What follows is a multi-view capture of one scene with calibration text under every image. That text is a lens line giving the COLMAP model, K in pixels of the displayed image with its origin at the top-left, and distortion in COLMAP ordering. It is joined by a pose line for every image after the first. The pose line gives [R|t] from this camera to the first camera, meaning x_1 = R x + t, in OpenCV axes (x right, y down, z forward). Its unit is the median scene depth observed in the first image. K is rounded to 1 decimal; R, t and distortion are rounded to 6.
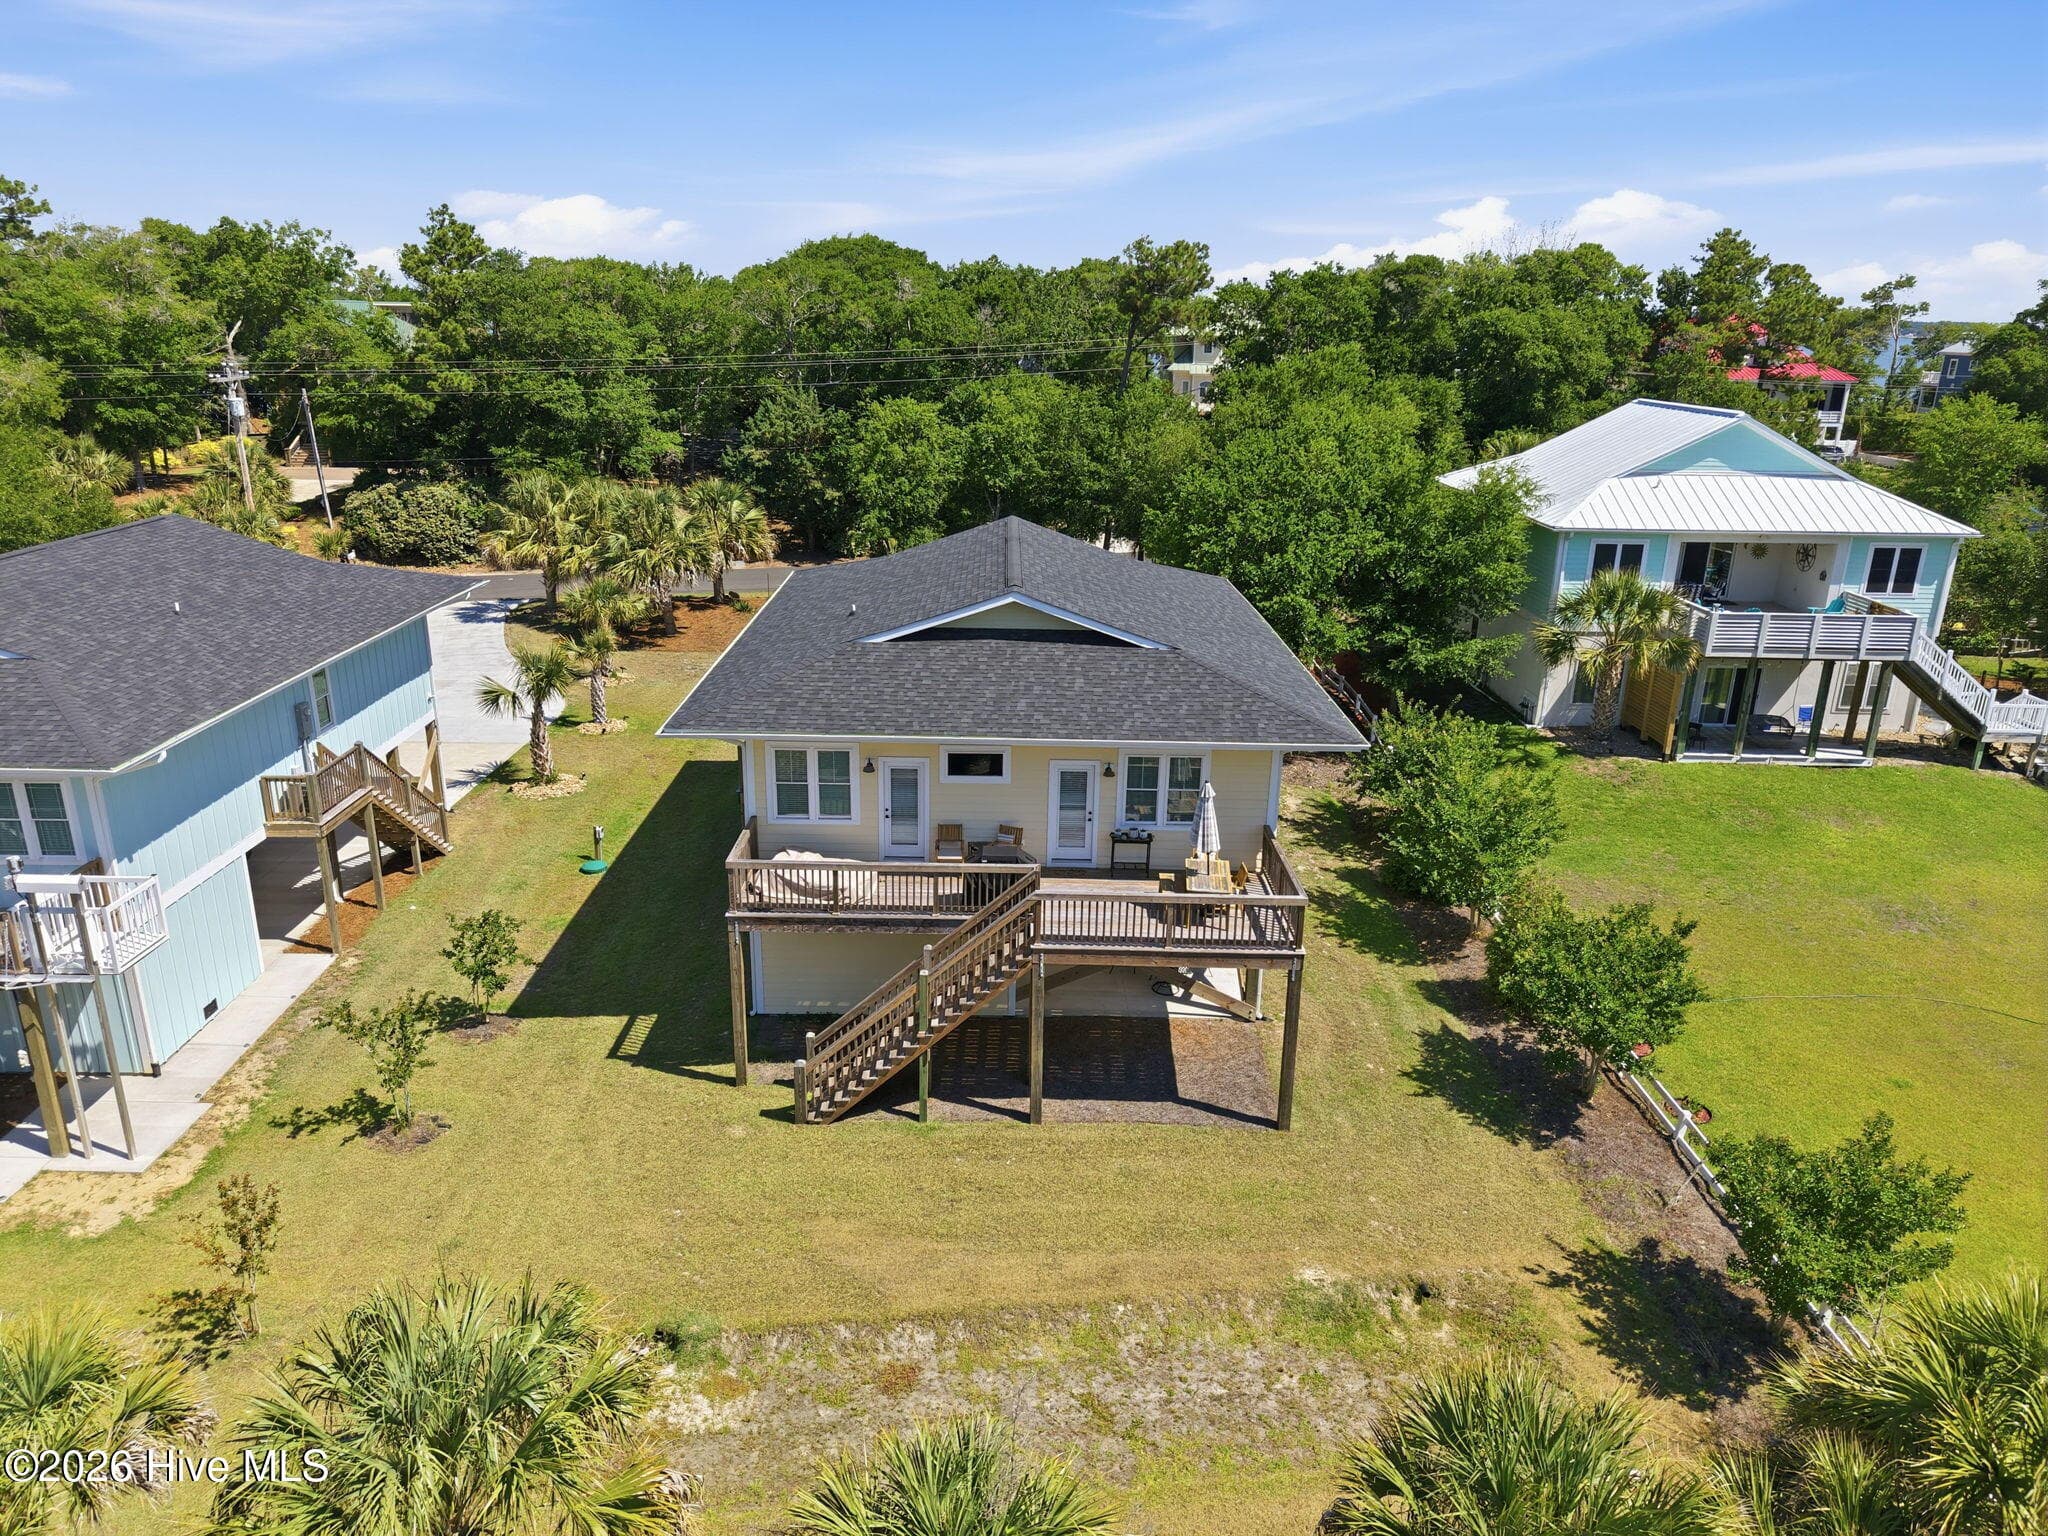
lens RADIAL K [[1368.1, 0, 1020.7], [0, 1368.1, 765.8], [0, 0, 1]] dist [0.019741, -0.026466]
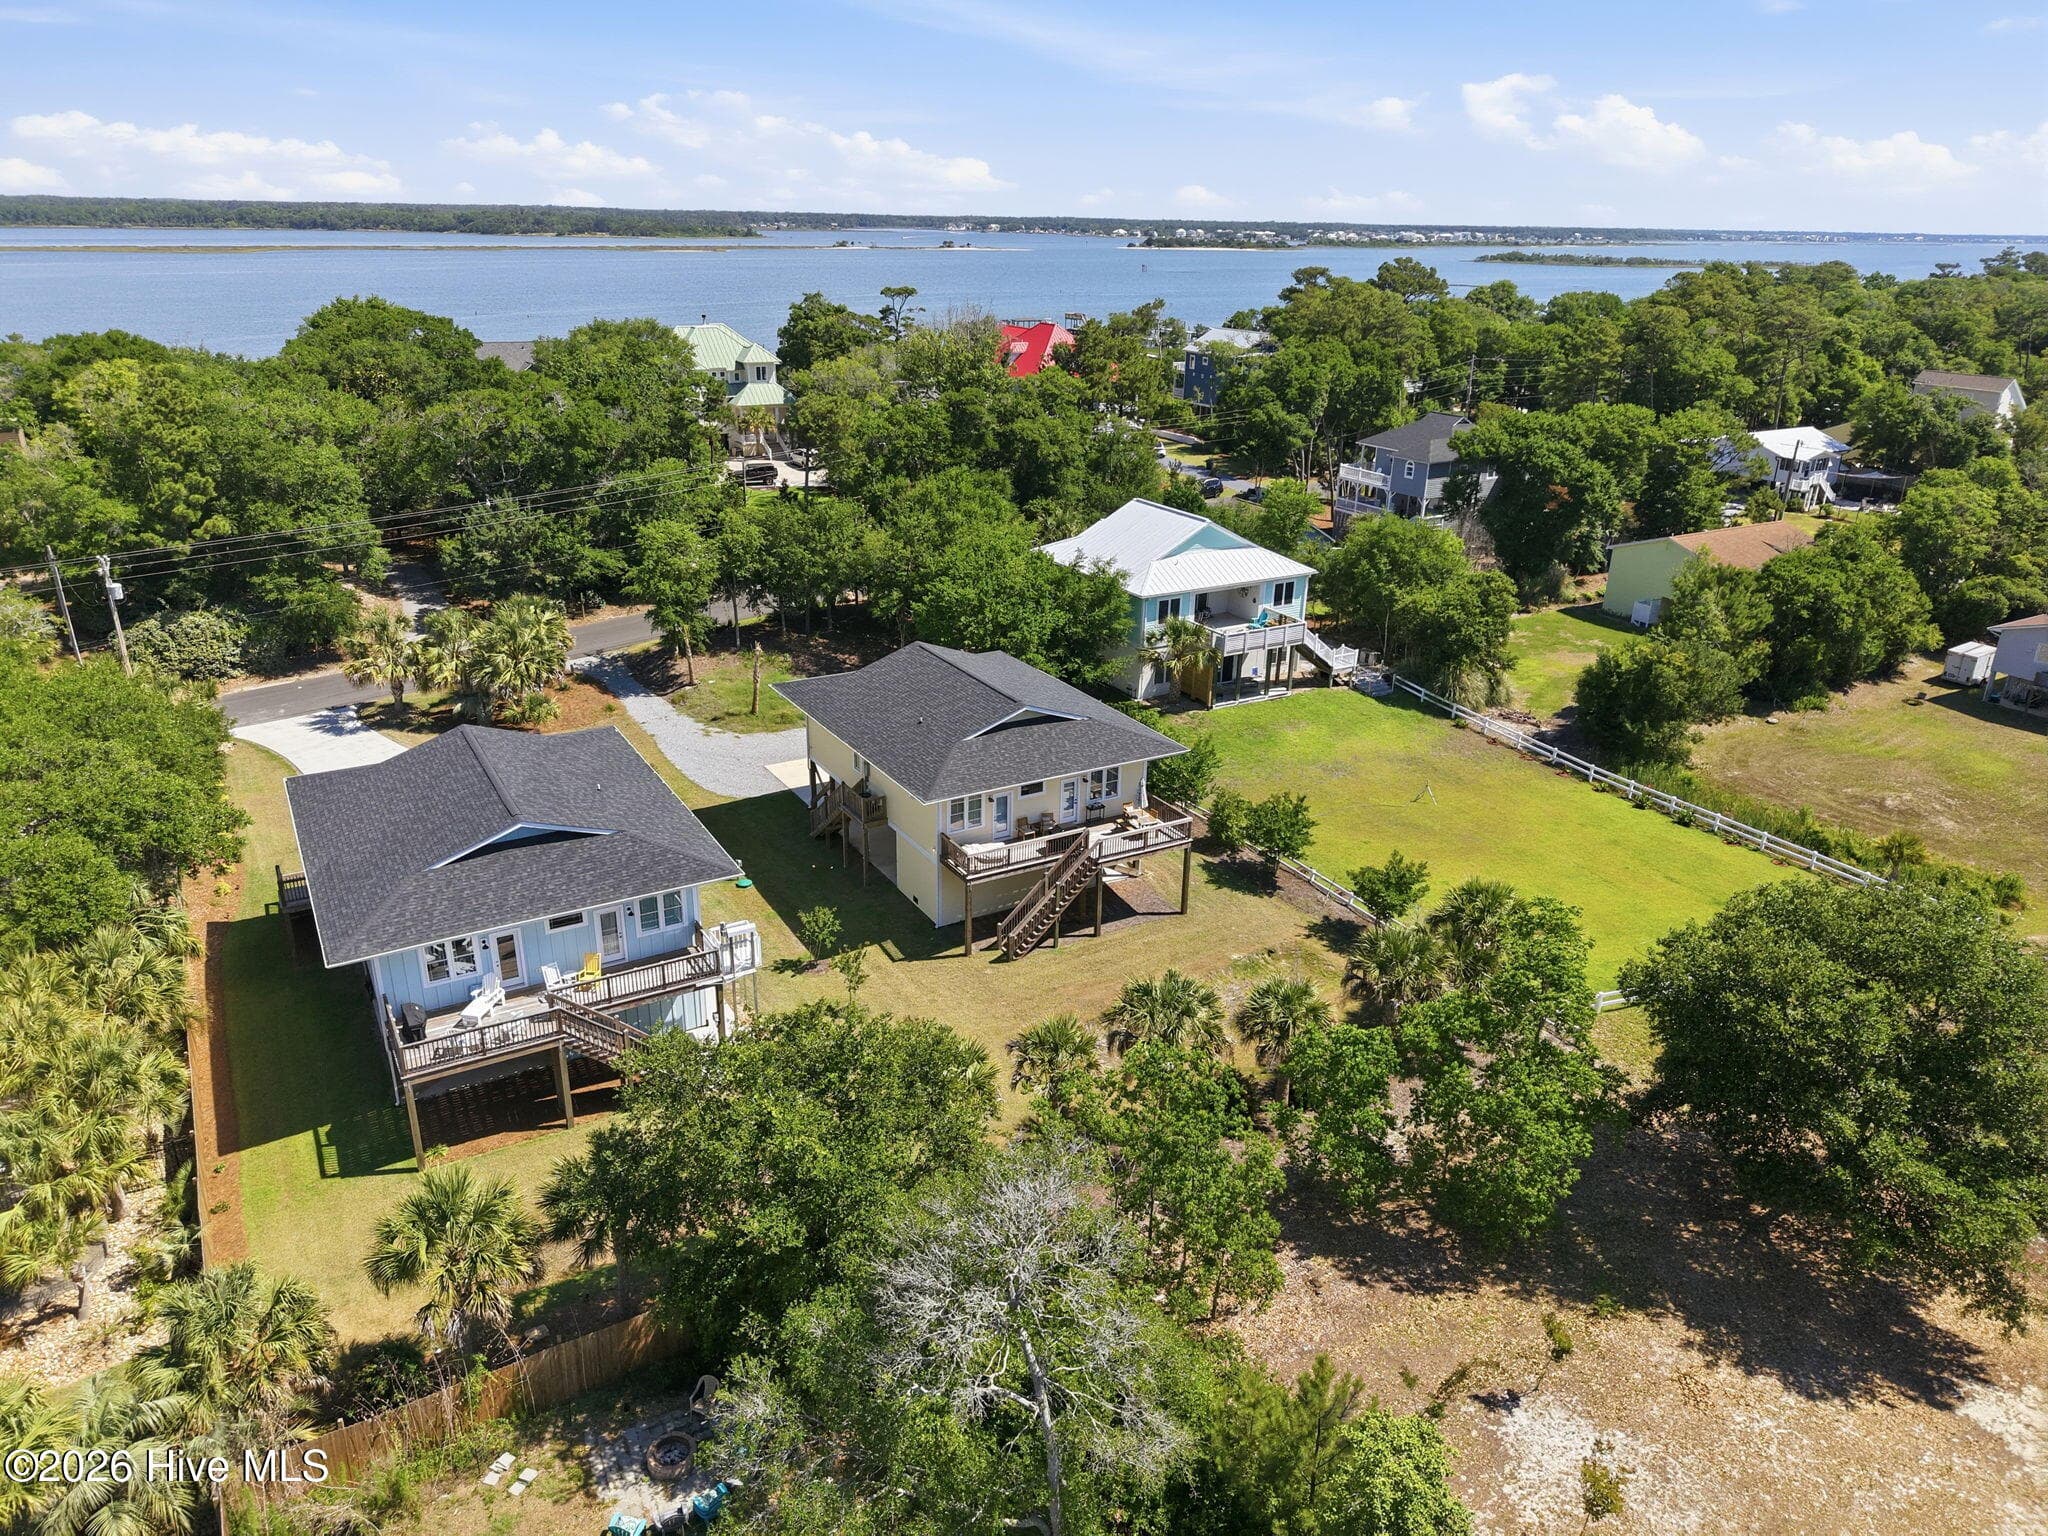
lens RADIAL K [[1354.1, 0, 1015.7], [0, 1354.1, 776.2], [0, 0, 1]] dist [0.037474, -0.002282]
pose [[0.868709, -0.189346, 0.457704, -0.743914], [0.153580, 0.981476, 0.114534, -0.193977], [-0.470912, -0.029203, 0.881697, -0.634643]]
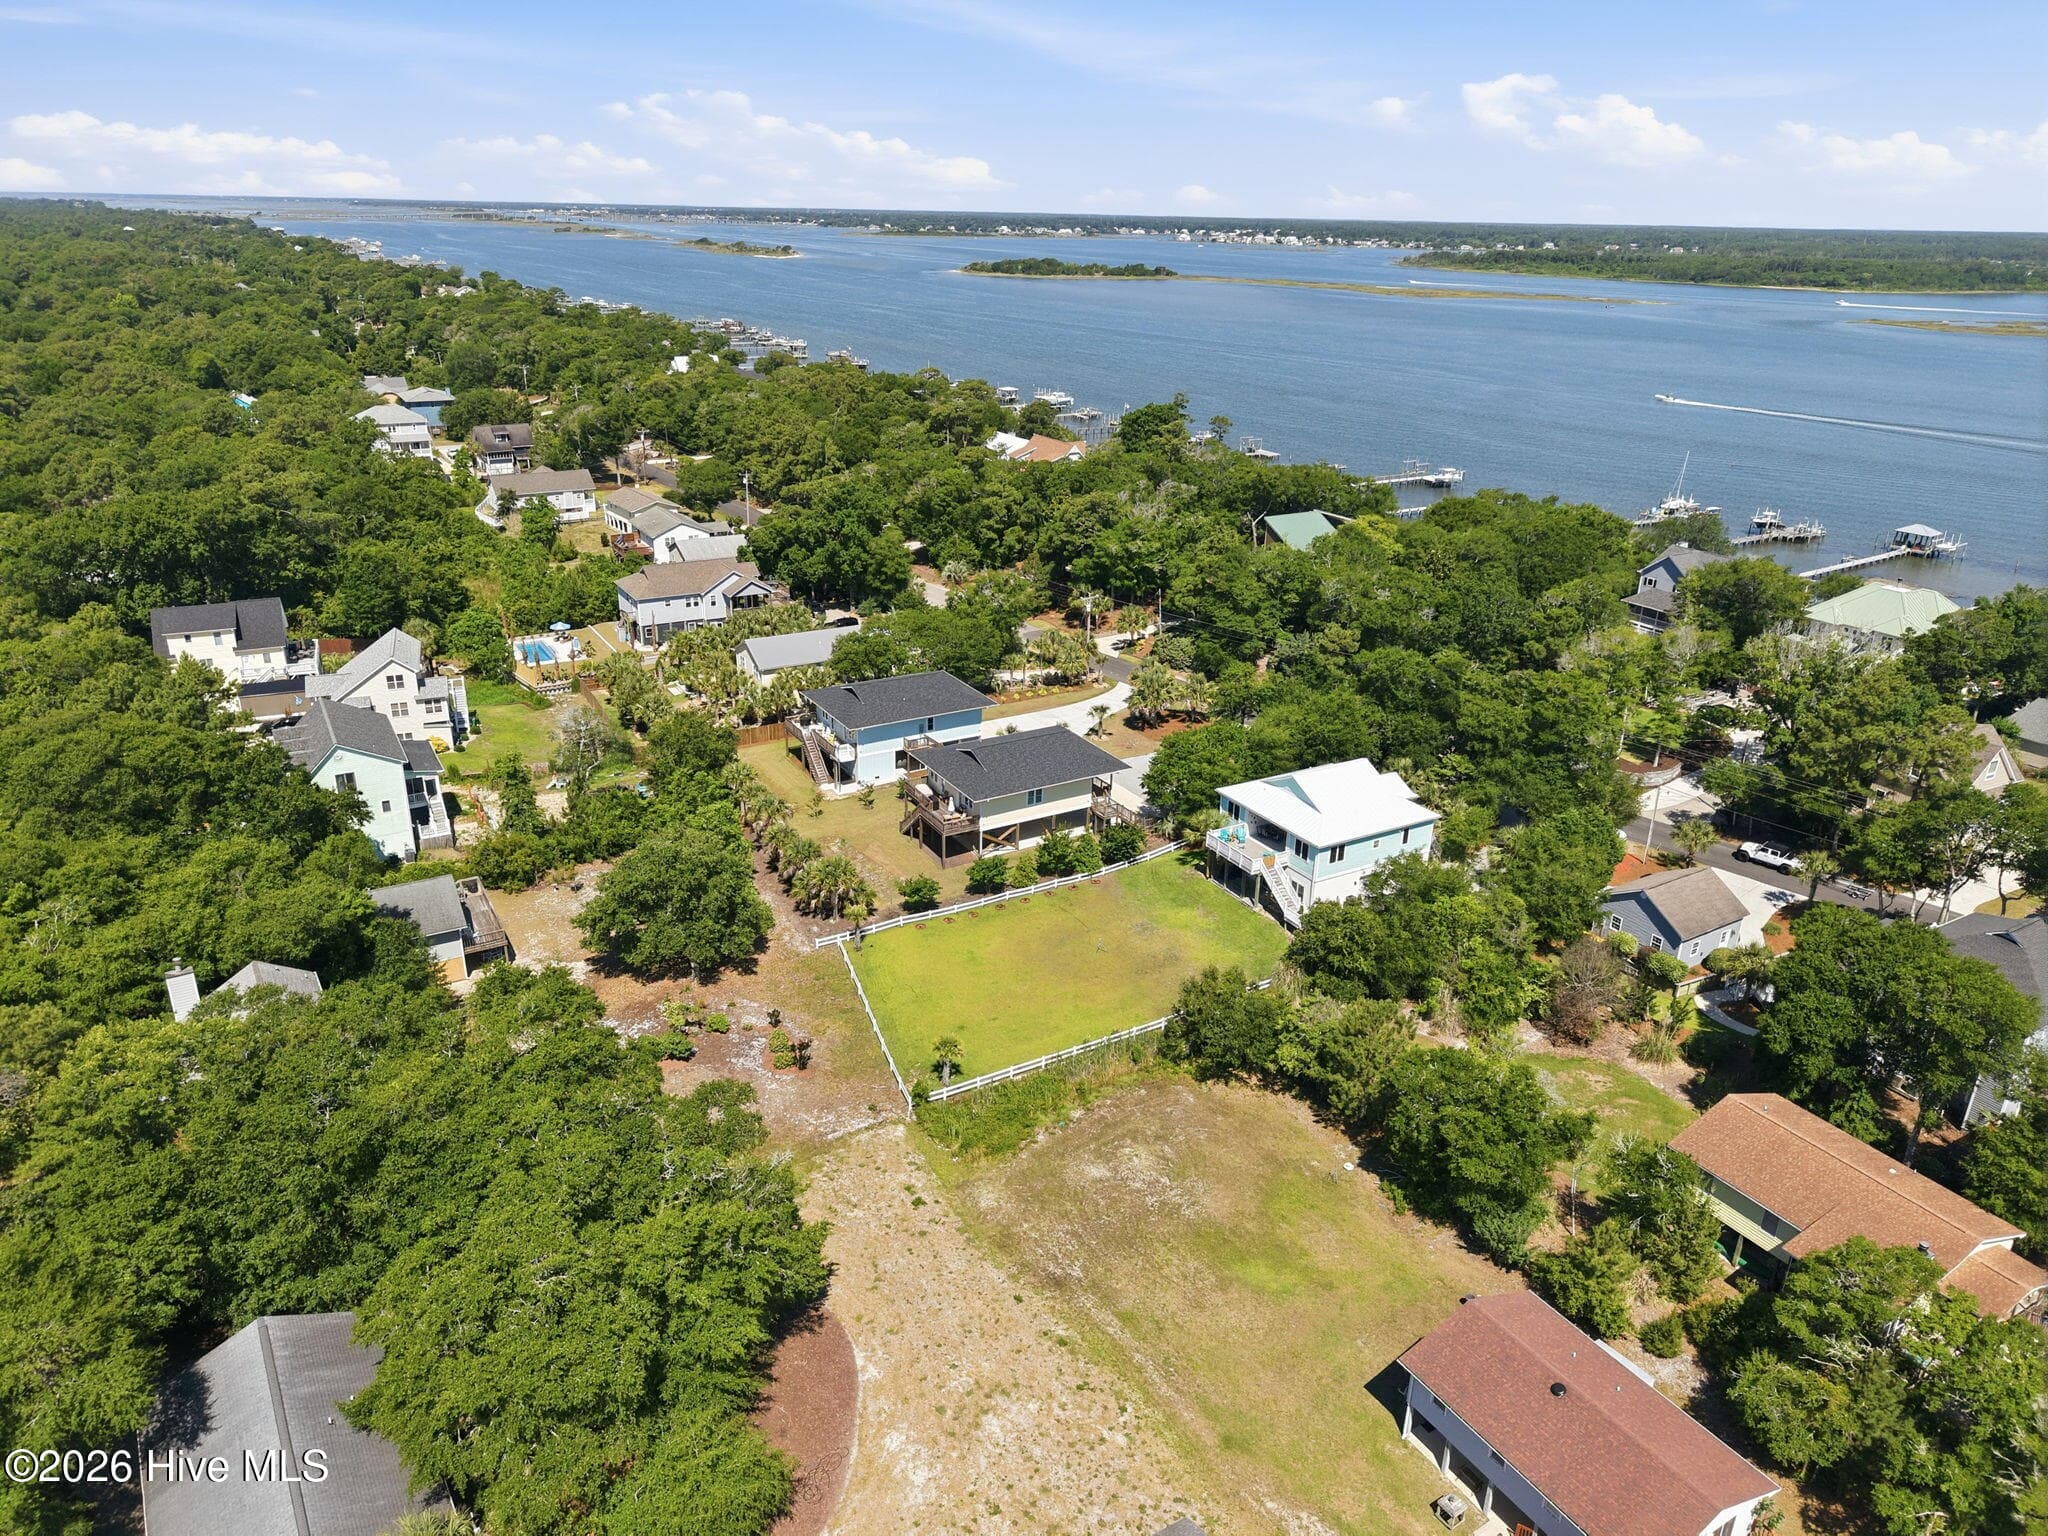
lens RADIAL K [[1370.0, 0, 1015.8], [0, 1370.0, 746.9], [0, 0, 1]] dist [0.079366, -0.115787]
pose [[0.493325, 0.307947, -0.813510, 2.805604], [-0.283356, 0.941116, 0.184419, -0.755470], [0.822398, 0.139535, 0.551535, -1.040507]]
